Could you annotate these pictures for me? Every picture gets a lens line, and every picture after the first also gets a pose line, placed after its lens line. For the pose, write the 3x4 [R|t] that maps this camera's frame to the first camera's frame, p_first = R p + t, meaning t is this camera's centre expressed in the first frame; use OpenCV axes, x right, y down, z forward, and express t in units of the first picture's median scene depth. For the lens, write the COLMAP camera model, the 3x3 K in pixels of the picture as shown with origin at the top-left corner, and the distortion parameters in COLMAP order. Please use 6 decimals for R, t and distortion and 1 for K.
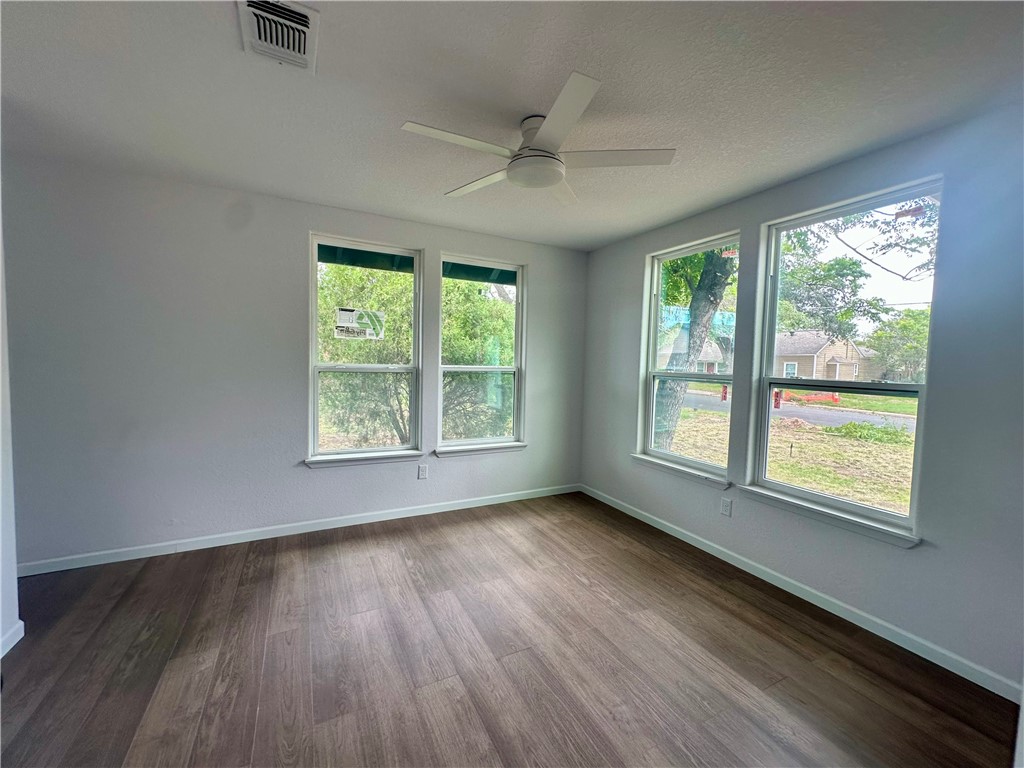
lens RADIAL K [[408.3, 0, 512.0], [0, 408.3, 384.0], [0, 0, 1]] dist [-0.003834, 0.000661]
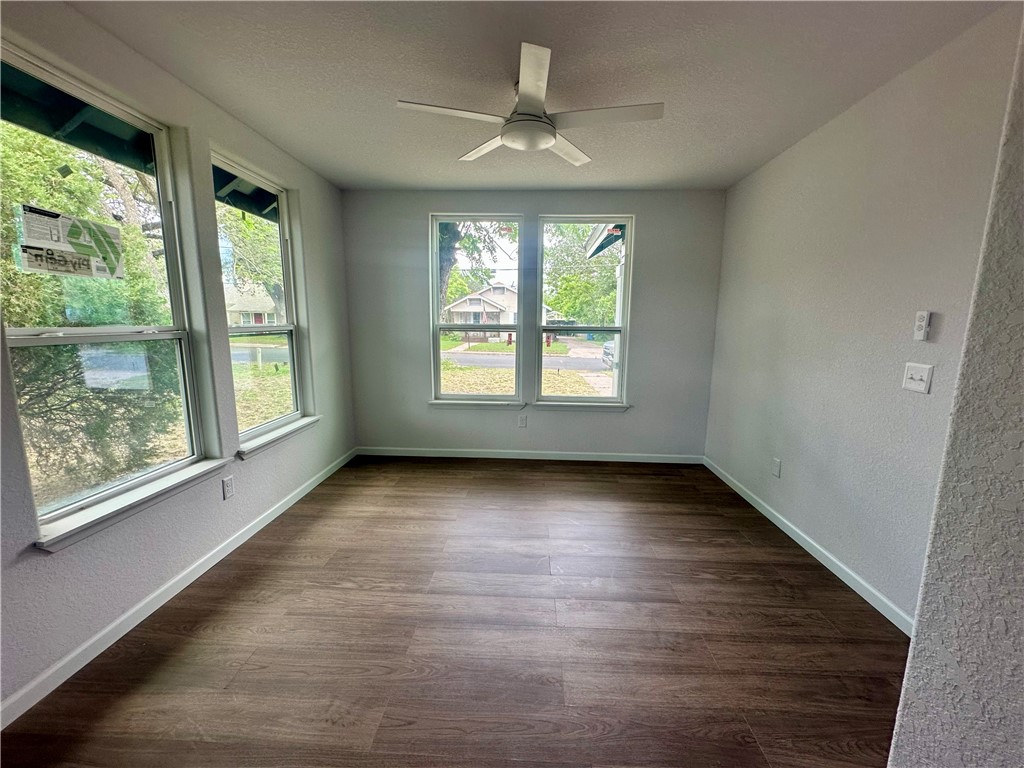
lens RADIAL K [[408.3, 0, 512.0], [0, 408.3, 384.0], [0, 0, 1]] dist [-0.003834, 0.000661]
pose [[0.500365, -0.155459, 0.851744, -0.557120], [0.052021, 0.987369, 0.149653, -0.027863], [-0.864251, -0.030573, 0.502132, 0.288112]]
